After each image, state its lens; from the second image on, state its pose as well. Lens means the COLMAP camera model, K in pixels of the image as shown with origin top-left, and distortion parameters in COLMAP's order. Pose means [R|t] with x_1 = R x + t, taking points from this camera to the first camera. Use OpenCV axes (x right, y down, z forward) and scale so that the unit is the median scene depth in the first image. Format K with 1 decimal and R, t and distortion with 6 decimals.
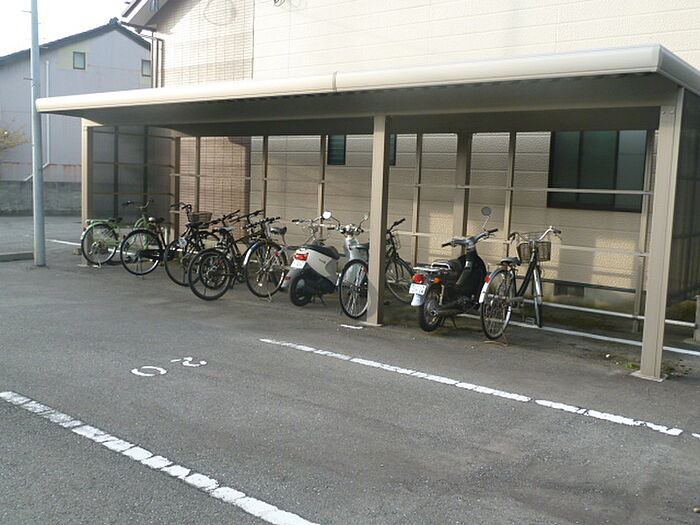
lens RADIAL K [[712.2, 0, 353.2], [0, 712.2, 258.0], [0, 0, 1]] dist [-0.025802, 0.027538]
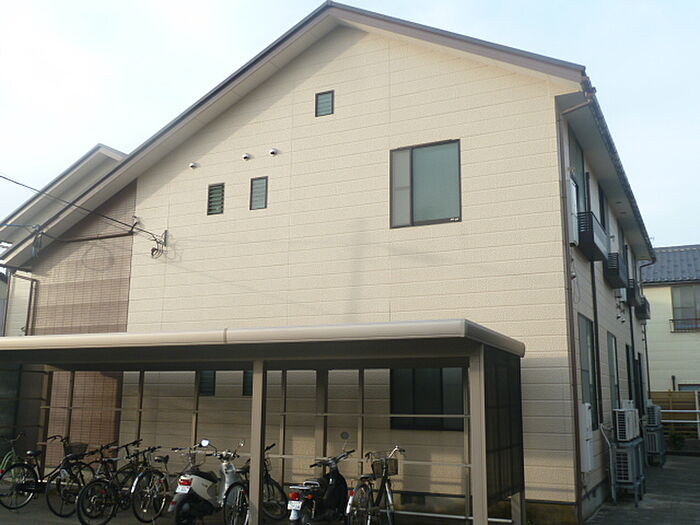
lens RADIAL K [[712.2, 0, 353.2], [0, 712.2, 258.0], [0, 0, 1]] dist [-0.025802, 0.027538]
pose [[0.972315, 0.017891, 0.232987, -0.082079], [0.051141, 0.956600, -0.286881, -0.005409], [-0.228008, 0.290854, 0.929202, -0.211601]]
